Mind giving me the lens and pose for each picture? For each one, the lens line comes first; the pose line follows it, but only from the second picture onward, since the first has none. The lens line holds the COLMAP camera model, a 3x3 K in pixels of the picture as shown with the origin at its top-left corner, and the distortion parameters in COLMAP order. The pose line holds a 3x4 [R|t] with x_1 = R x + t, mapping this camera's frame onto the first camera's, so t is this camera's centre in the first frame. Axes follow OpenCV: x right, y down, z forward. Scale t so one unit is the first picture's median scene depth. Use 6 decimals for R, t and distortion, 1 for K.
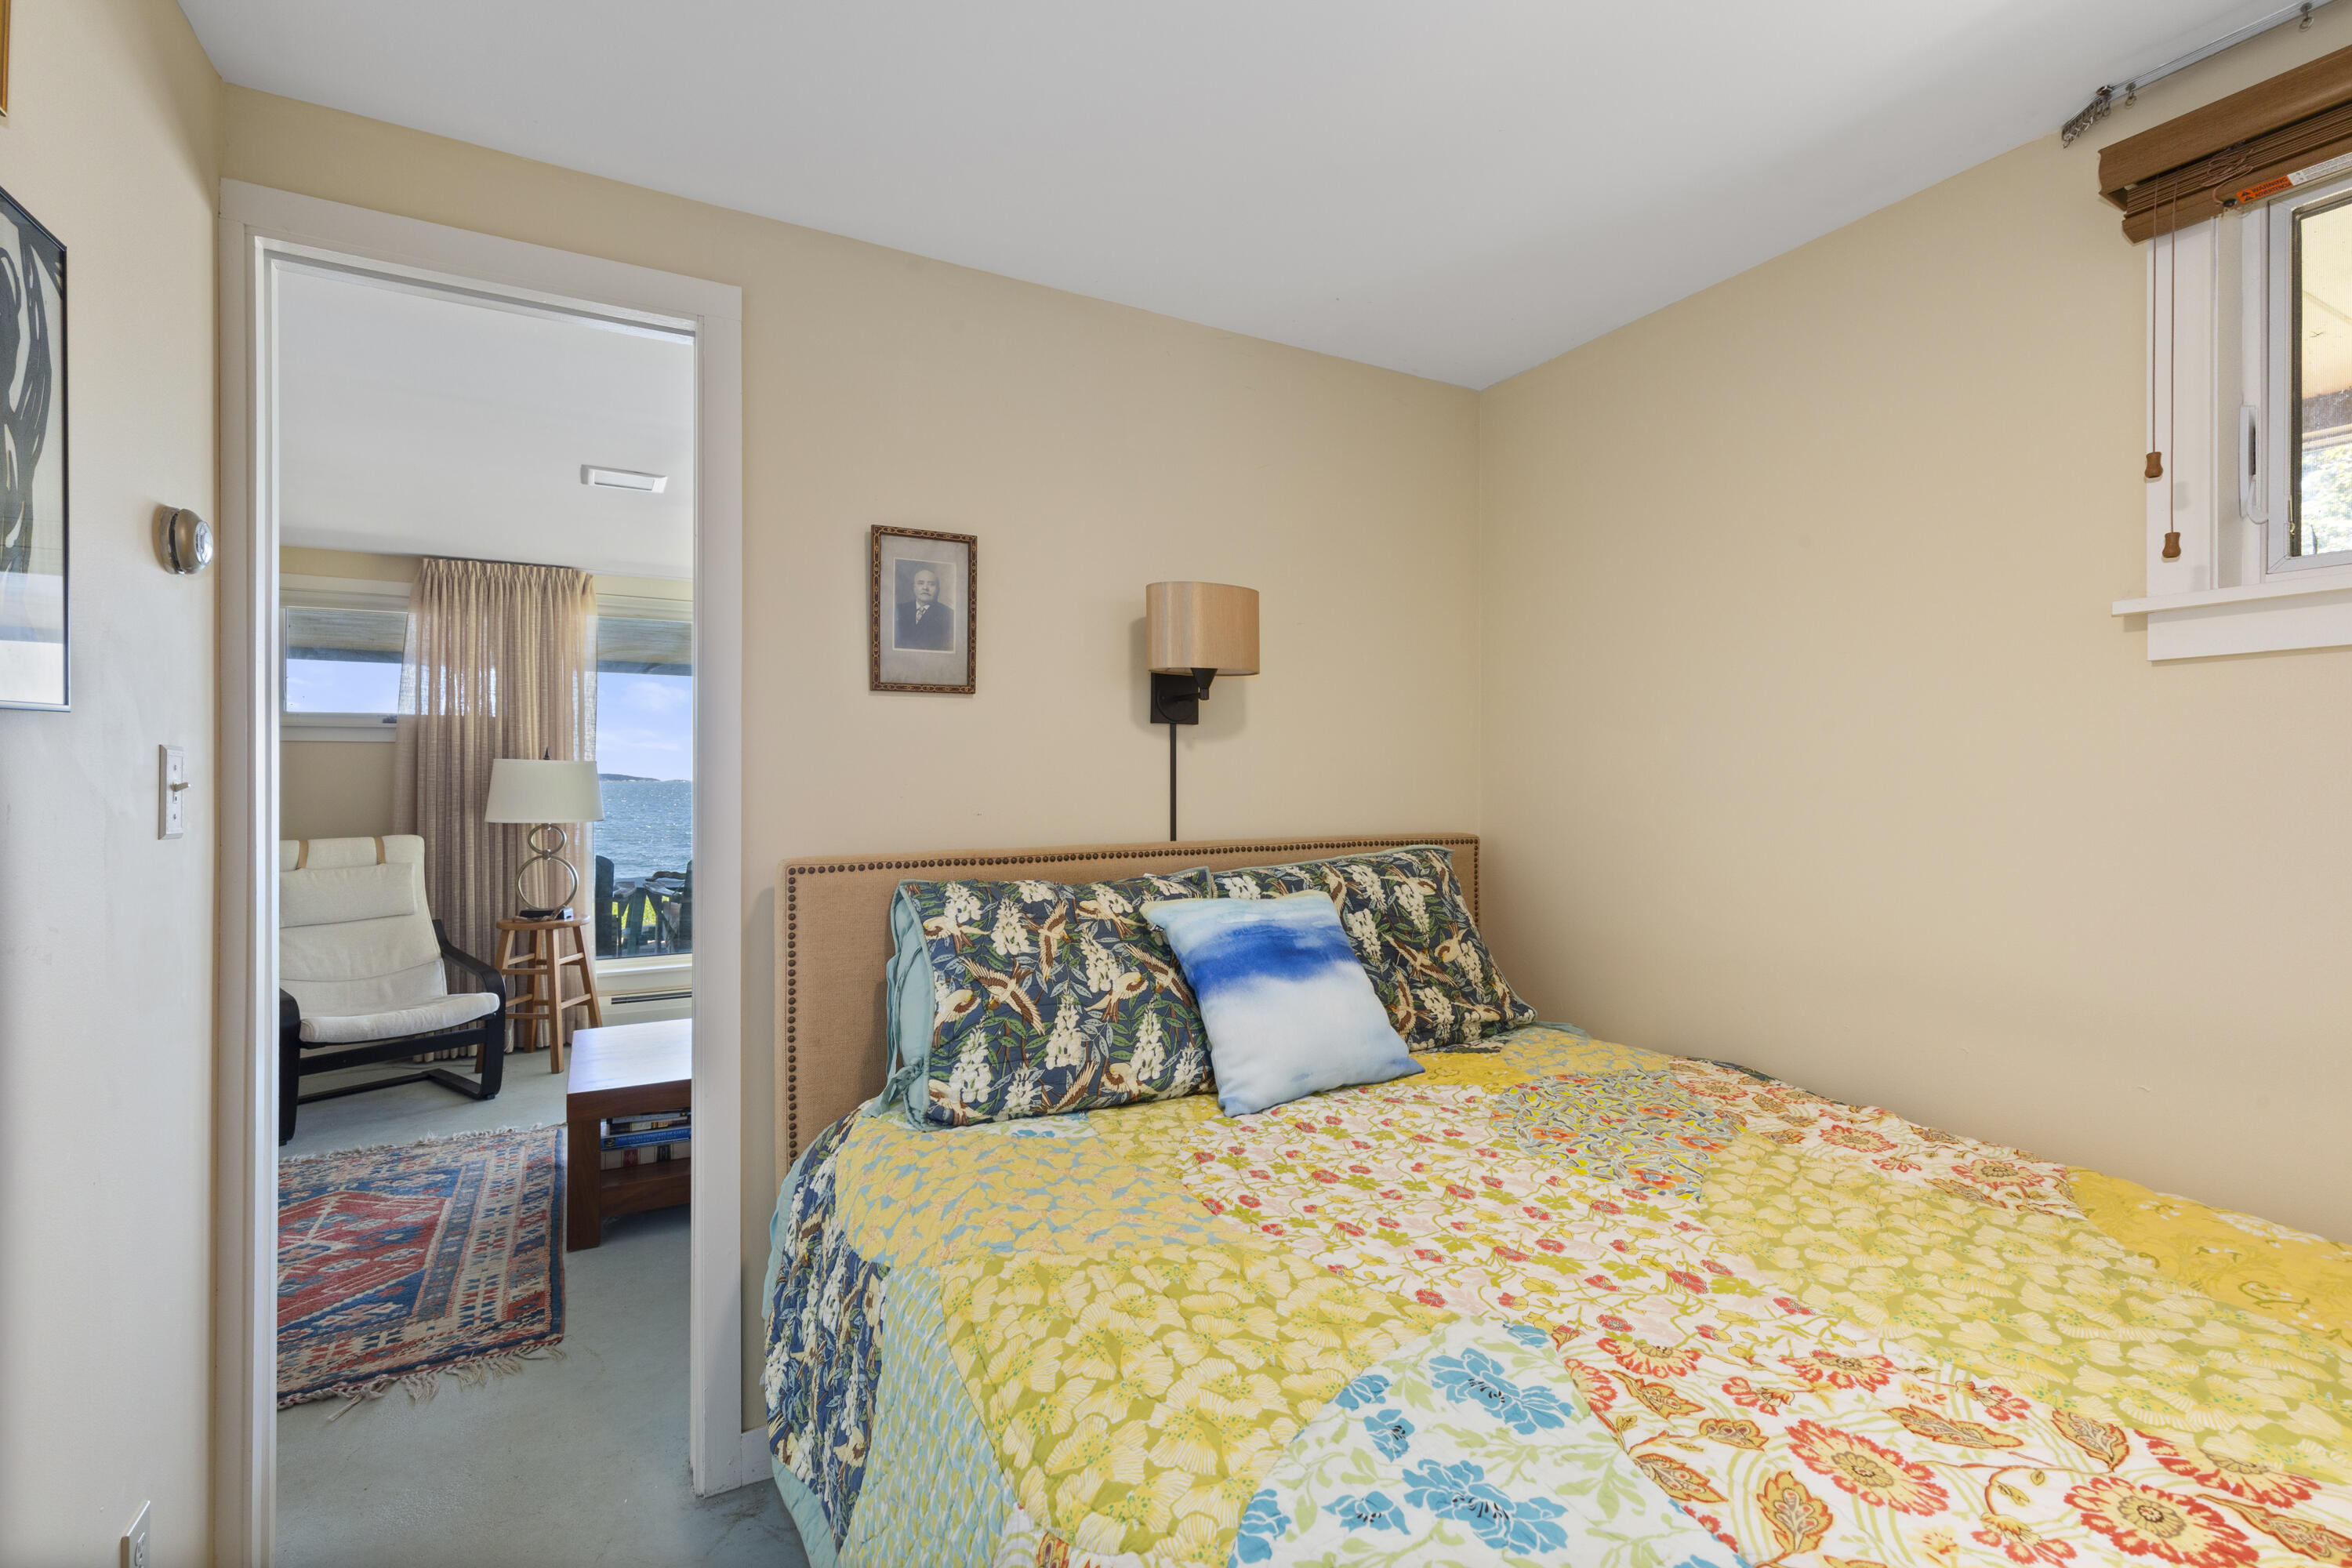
lens RADIAL K [[1056.8, 0, 1175.4], [0, 1056.8, 786.6], [0, 0, 1]] dist [0.004239, 0.000564]
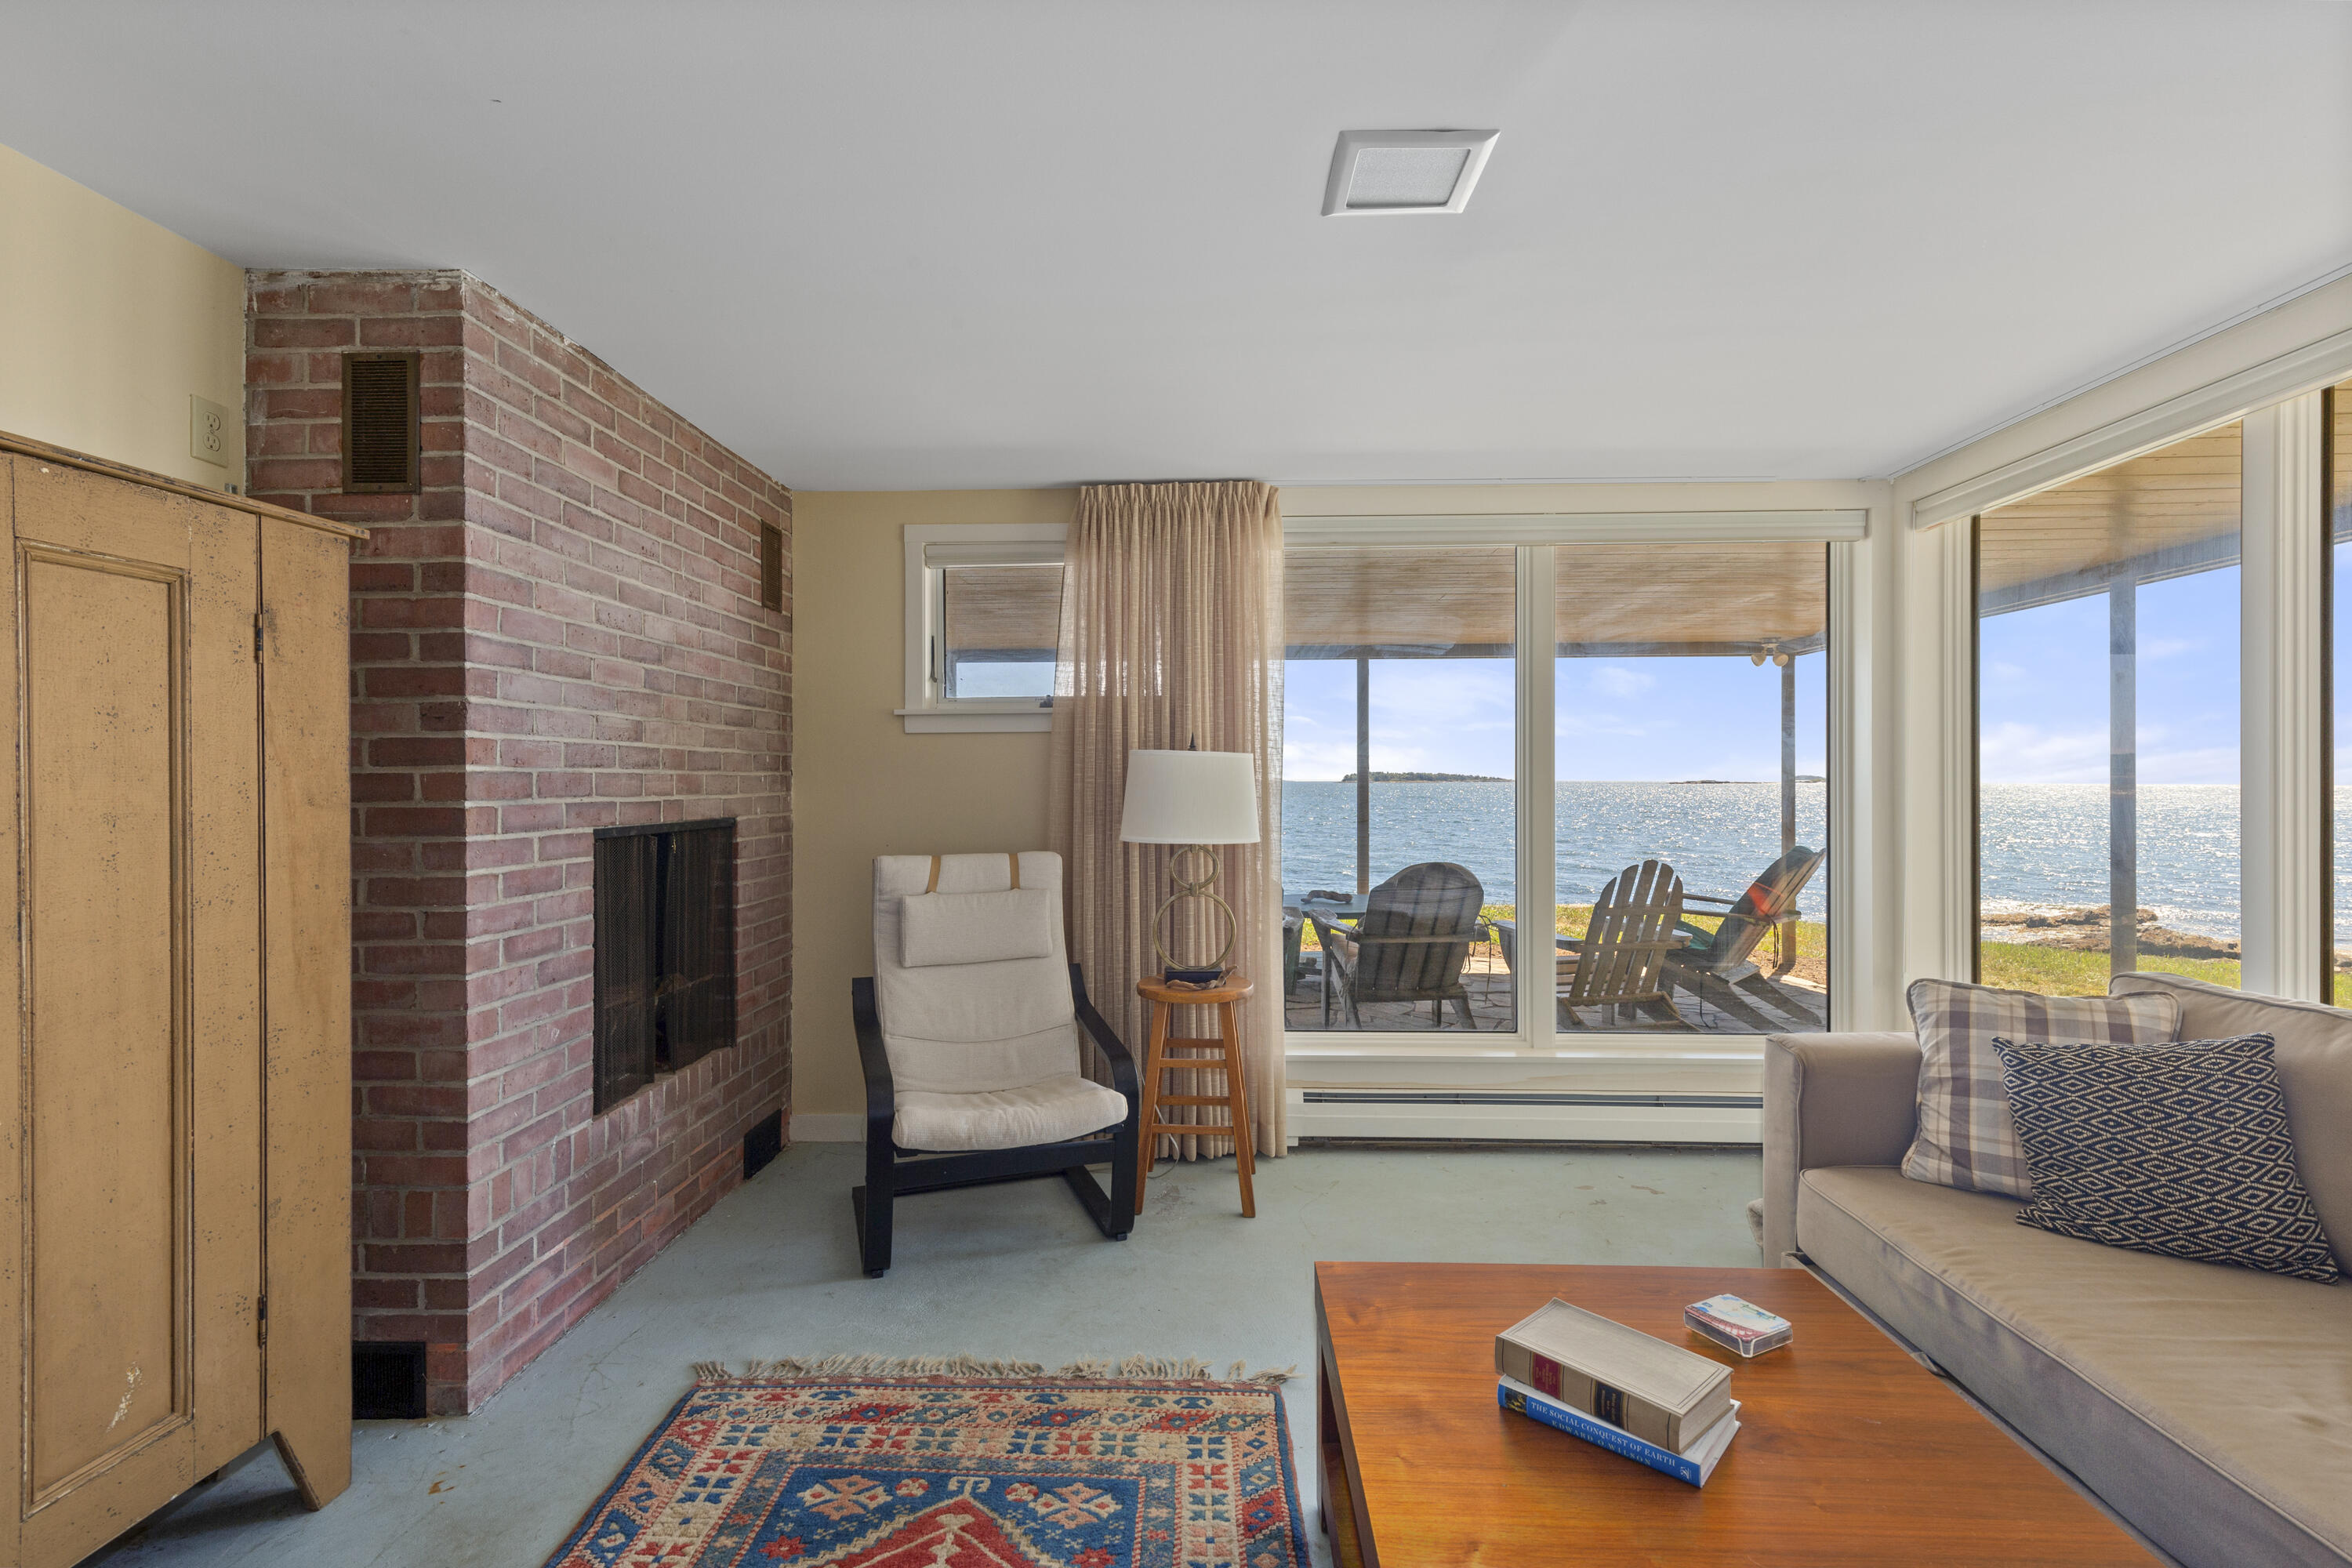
lens RADIAL K [[1056.8, 0, 1175.4], [0, 1056.8, 786.6], [0, 0, 1]] dist [0.004239, 0.000564]
pose [[0.862996, -0.001566, -0.505209, -0.270094], [0.002343, 0.999997, 0.000903, -0.003264], [0.505206, -0.001963, 0.862997, 0.381767]]
